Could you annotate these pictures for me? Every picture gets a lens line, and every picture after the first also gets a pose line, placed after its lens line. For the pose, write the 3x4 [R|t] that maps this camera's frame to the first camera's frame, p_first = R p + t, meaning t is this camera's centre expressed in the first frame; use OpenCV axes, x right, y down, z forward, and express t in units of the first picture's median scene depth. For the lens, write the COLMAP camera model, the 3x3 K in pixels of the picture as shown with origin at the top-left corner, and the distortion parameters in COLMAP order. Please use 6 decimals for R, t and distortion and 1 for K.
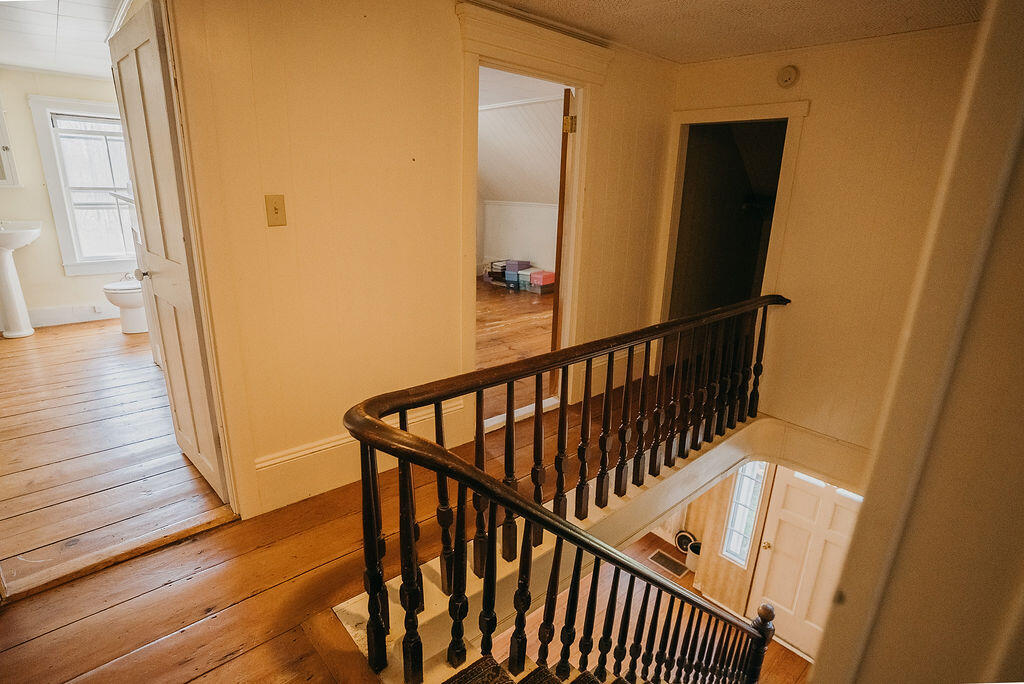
lens RADIAL K [[514.1, 0, 512.0], [0, 514.1, 342.0], [0, 0, 1]] dist [-0.085015, 0.038111]
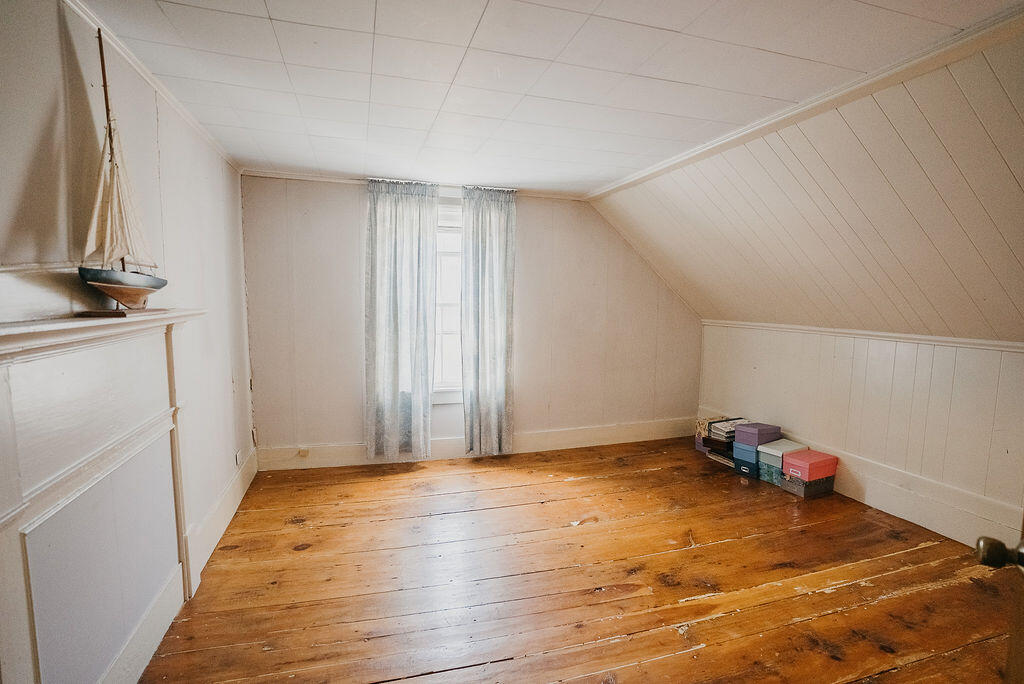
lens RADIAL K [[514.1, 0, 512.0], [0, 514.1, 342.0], [0, 0, 1]] dist [-0.085015, 0.038111]
pose [[0.909480, 0.029193, -0.414722, -0.007569], [-0.114964, 0.976294, -0.183392, -0.115863], [0.399537, 0.214469, 0.891276, 0.380178]]
